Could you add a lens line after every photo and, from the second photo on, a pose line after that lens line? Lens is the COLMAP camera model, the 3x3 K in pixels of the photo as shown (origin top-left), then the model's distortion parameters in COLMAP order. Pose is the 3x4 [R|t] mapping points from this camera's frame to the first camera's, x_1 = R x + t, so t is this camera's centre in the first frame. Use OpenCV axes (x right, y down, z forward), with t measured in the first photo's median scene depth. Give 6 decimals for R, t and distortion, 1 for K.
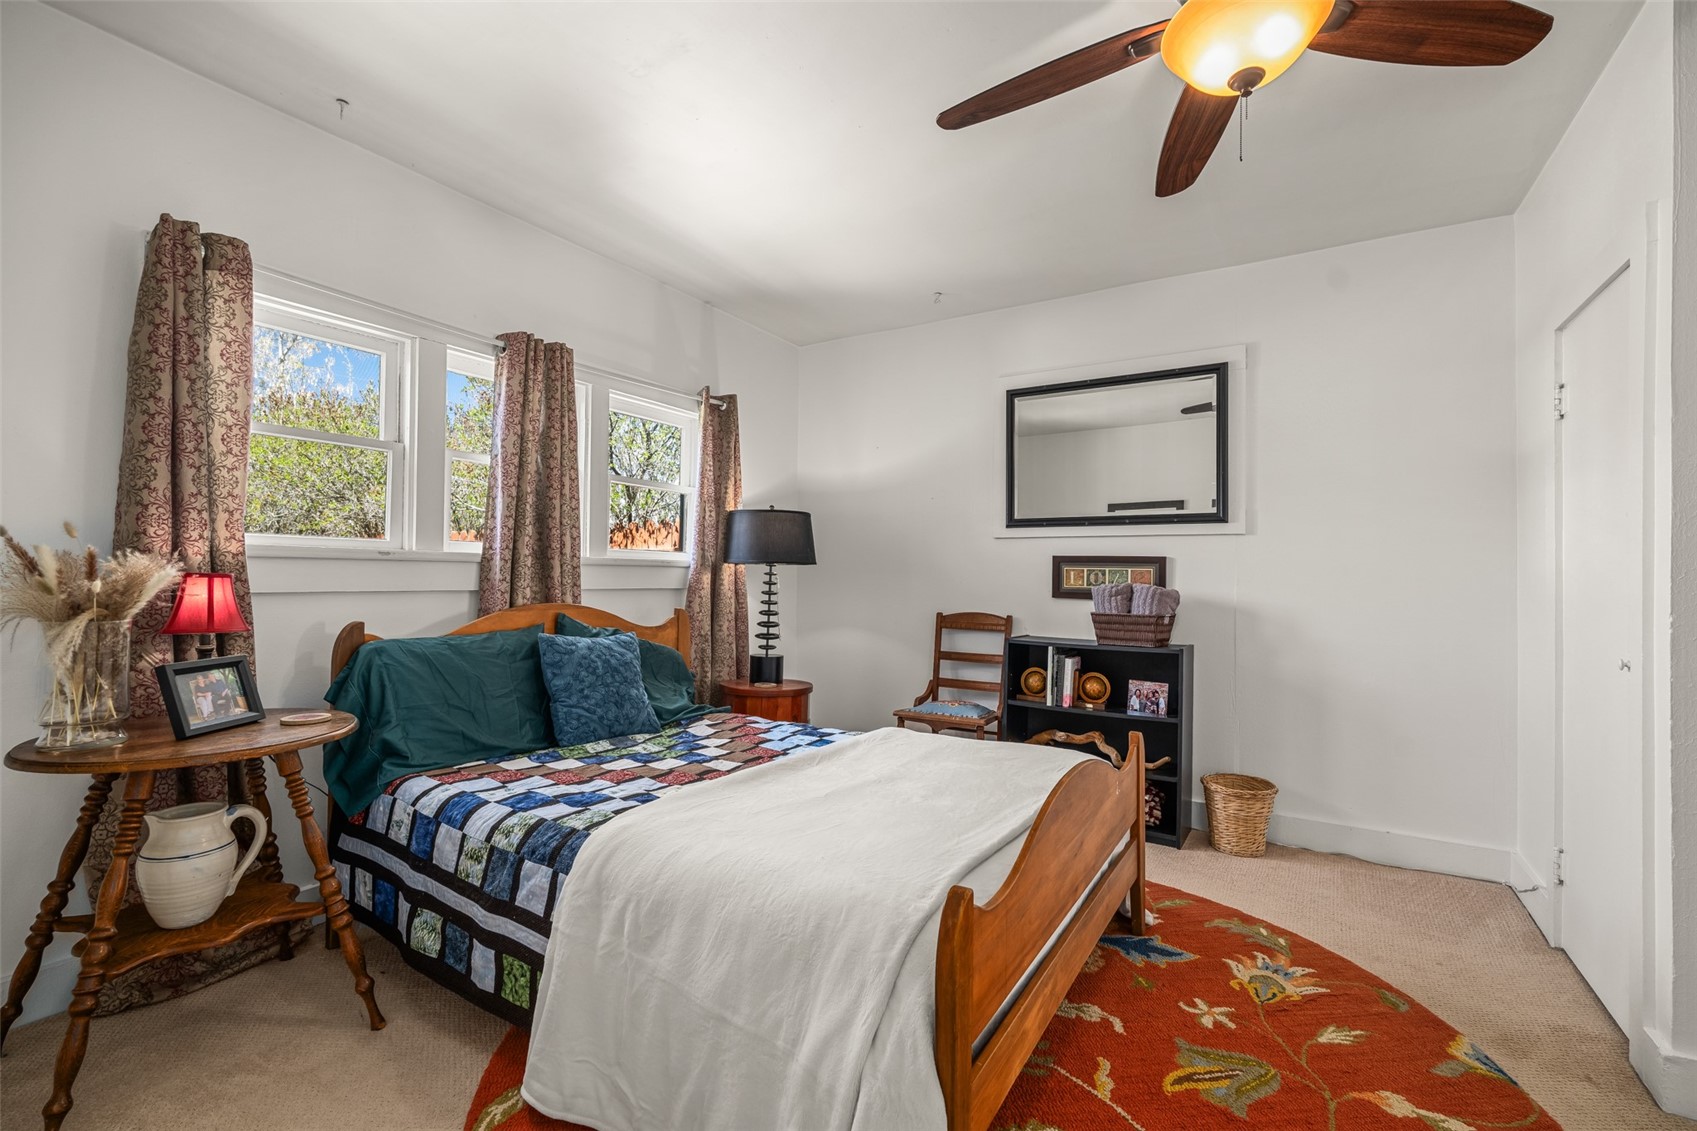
lens RADIAL K [[748.3, 0, 832.4], [0, 748.3, 565.8], [0, 0, 1]] dist [-0.005132, -0.000199]
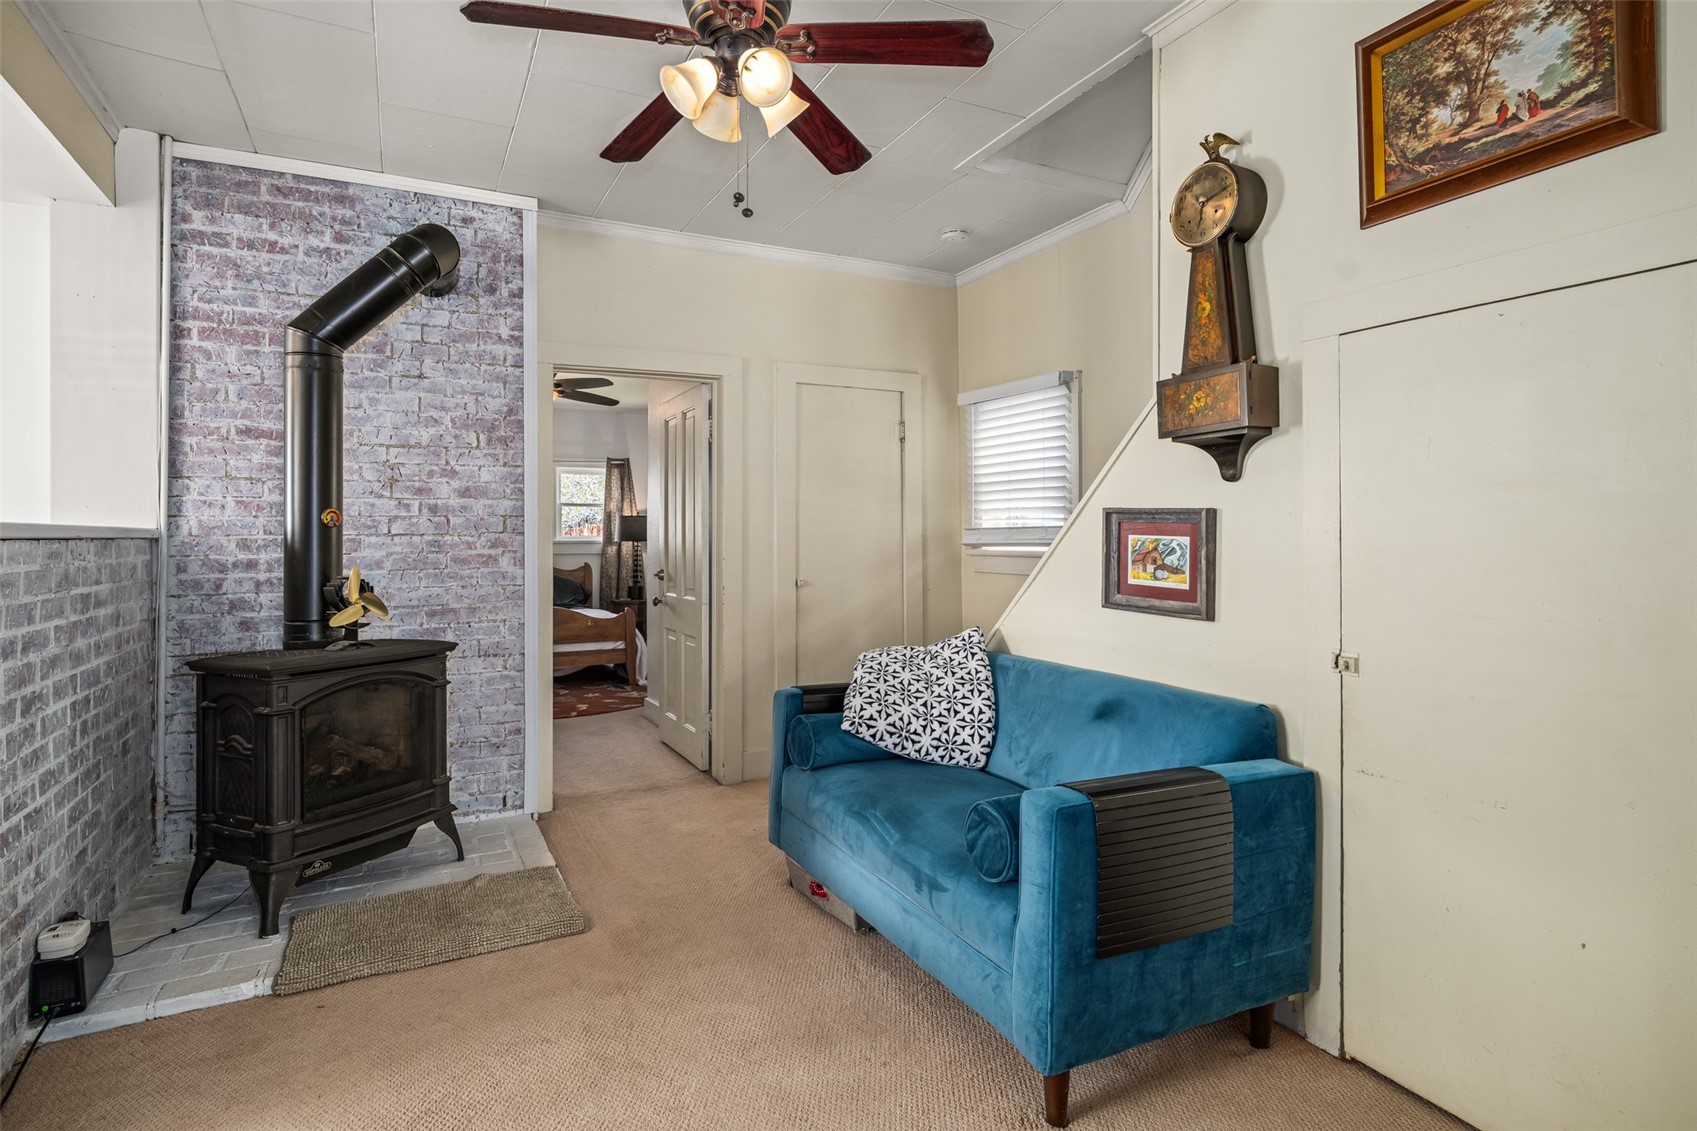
lens RADIAL K [[870.2, 0, 871.8], [0, 870.2, 529.0], [0, 0, 1]] dist [-0.005371, 0.002293]
pose [[0.874169, -0.019145, -0.485245, 2.039899], [0.018206, 0.999812, -0.006648, -0.010973], [0.485281, -0.003023, 0.874353, -0.952524]]
